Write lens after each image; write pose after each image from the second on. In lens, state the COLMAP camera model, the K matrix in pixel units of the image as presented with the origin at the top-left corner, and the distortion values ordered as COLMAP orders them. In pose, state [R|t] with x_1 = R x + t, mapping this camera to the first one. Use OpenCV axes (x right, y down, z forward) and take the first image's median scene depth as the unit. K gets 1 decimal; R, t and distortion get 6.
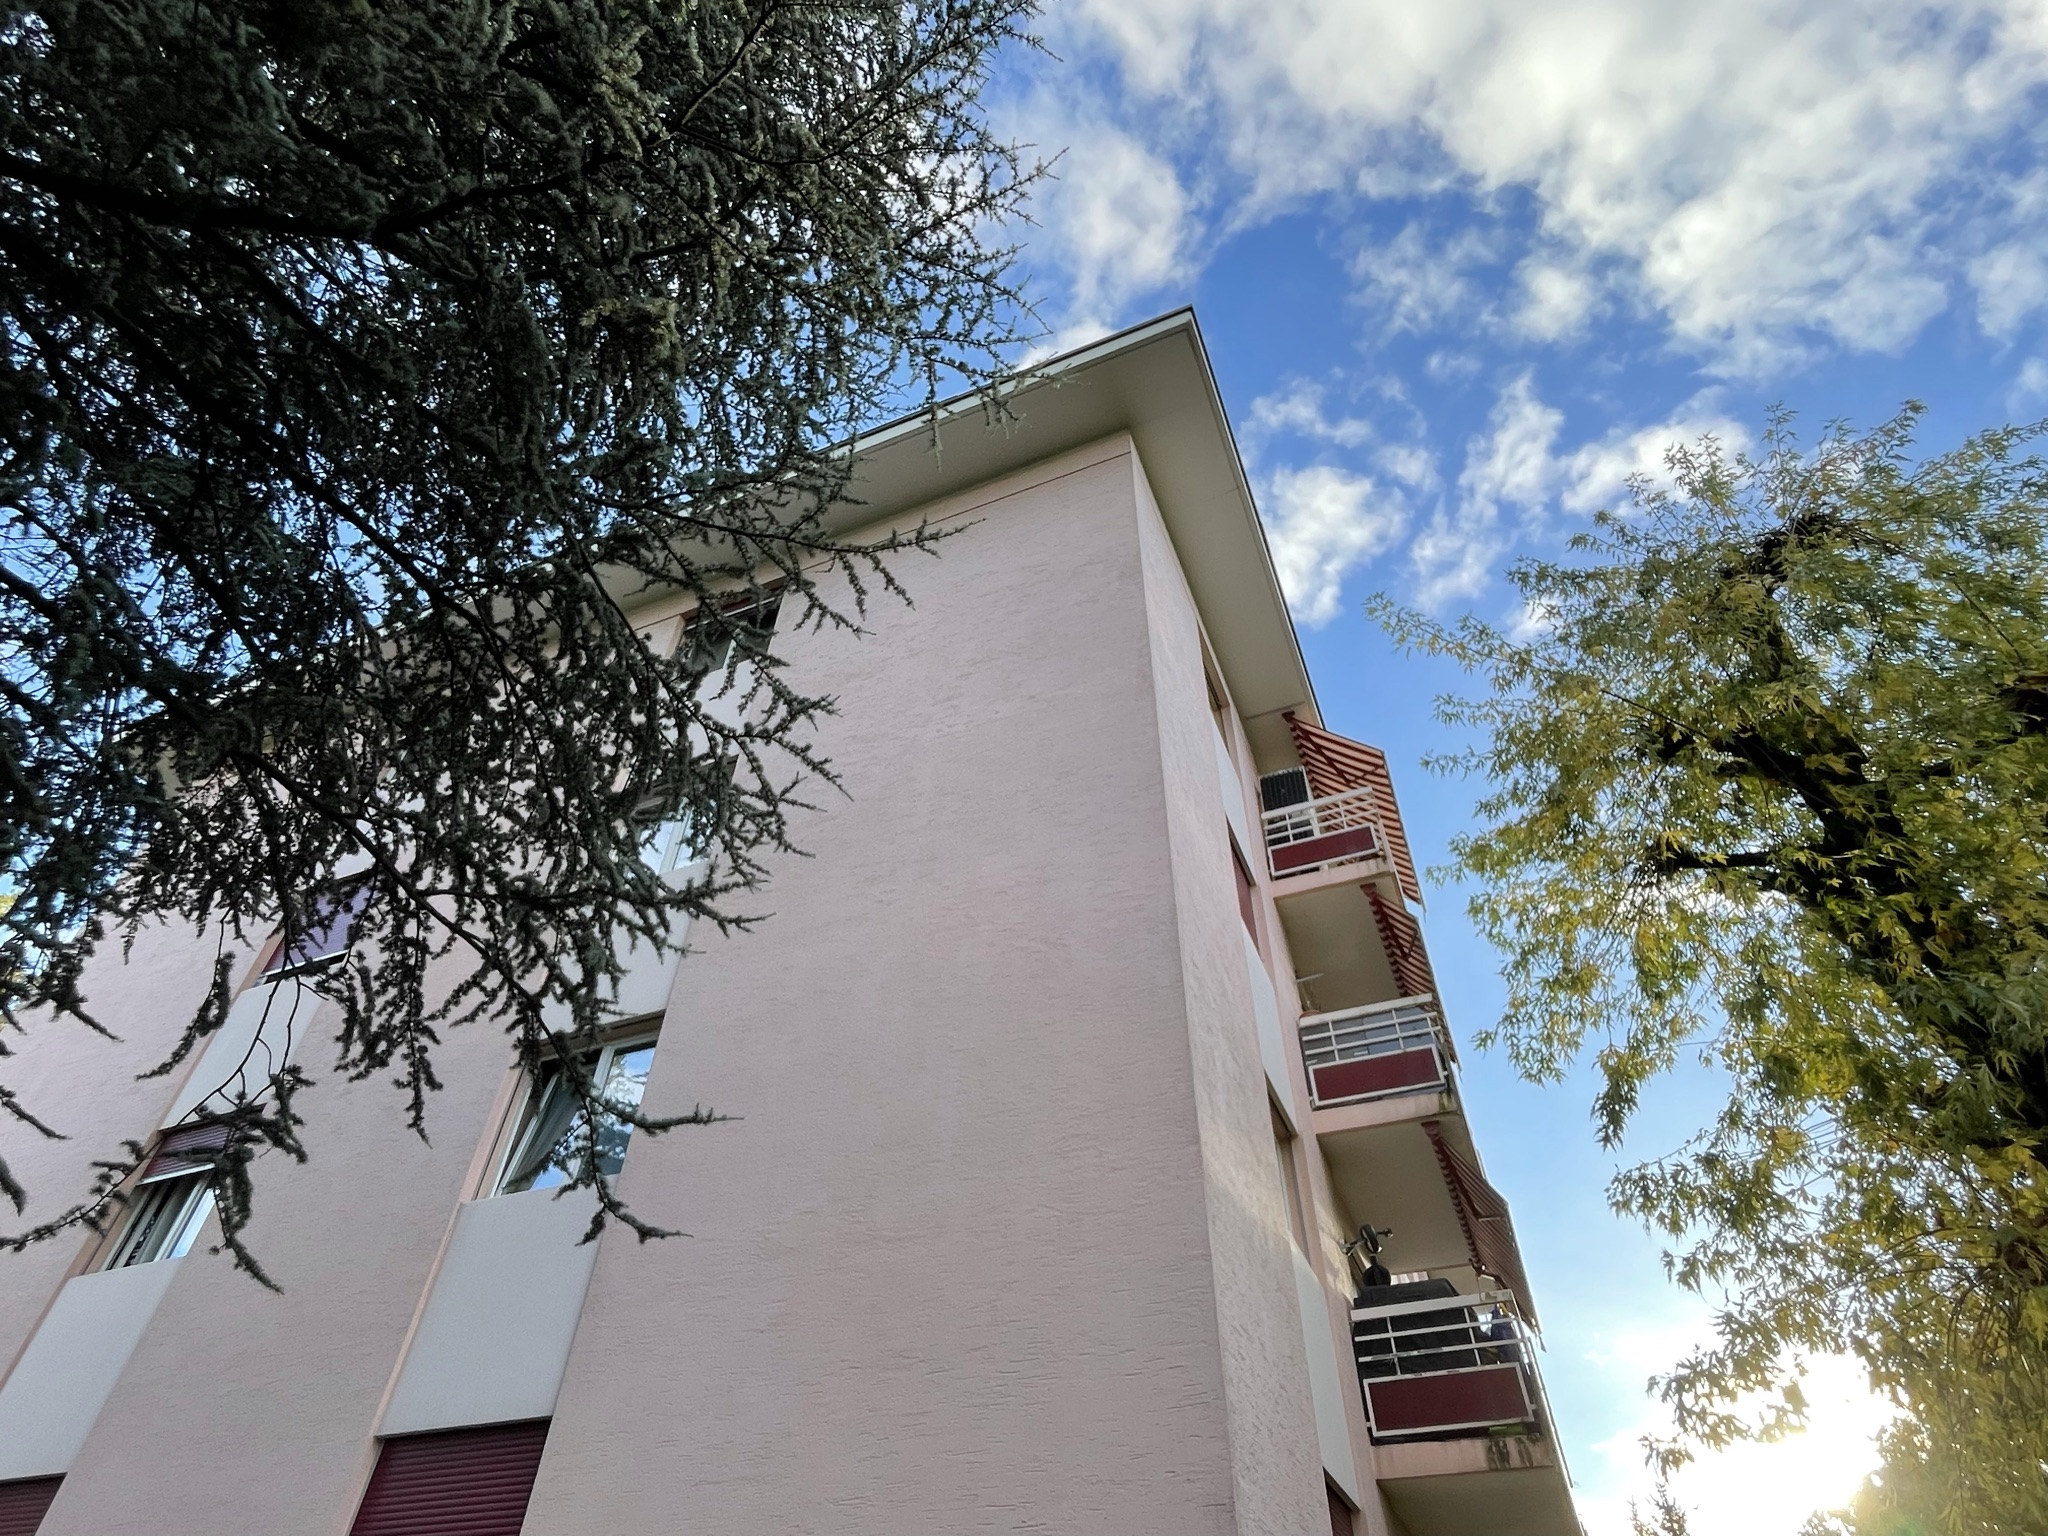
lens RADIAL K [[1107.9, 0, 1012.9], [0, 1107.9, 760.3], [0, 0, 1]] dist [-0.002829, -0.001080]
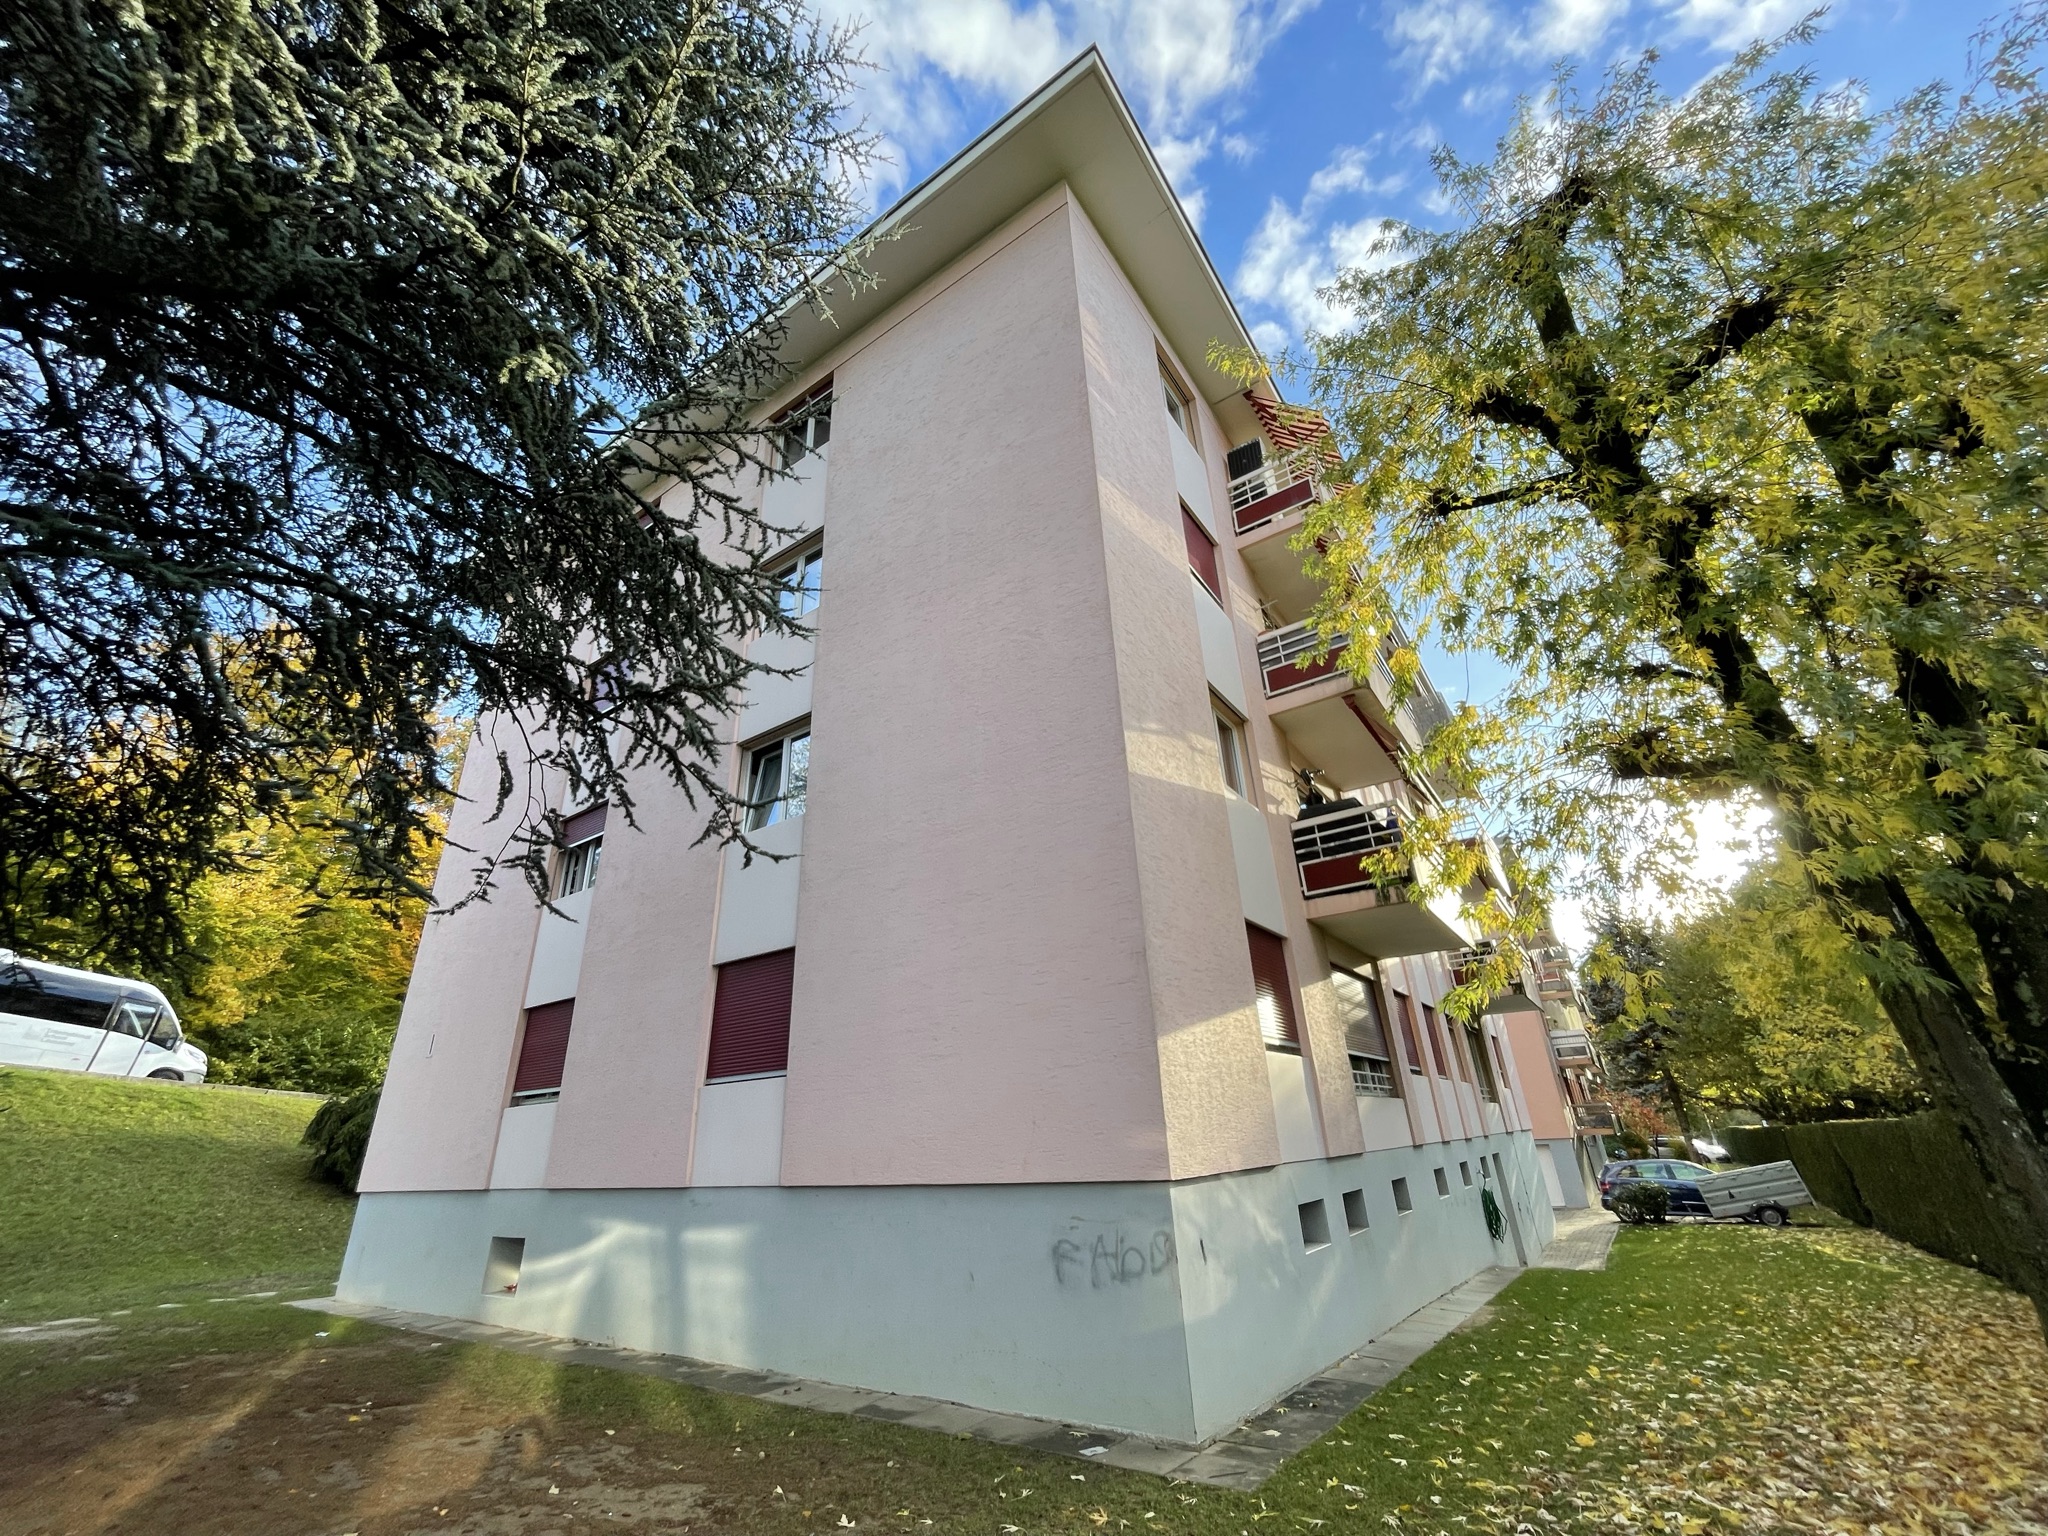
lens RADIAL K [[830.9, 0, 1015.6], [0, 830.9, 752.9], [0, 0, 1]] dist [-0.001444, 0.001675]
pose [[0.975219, -0.147501, -0.164898, 0.159979], [0.195656, 0.922918, 0.331575, -0.053641], [0.103280, -0.355621, 0.928906, -0.076266]]
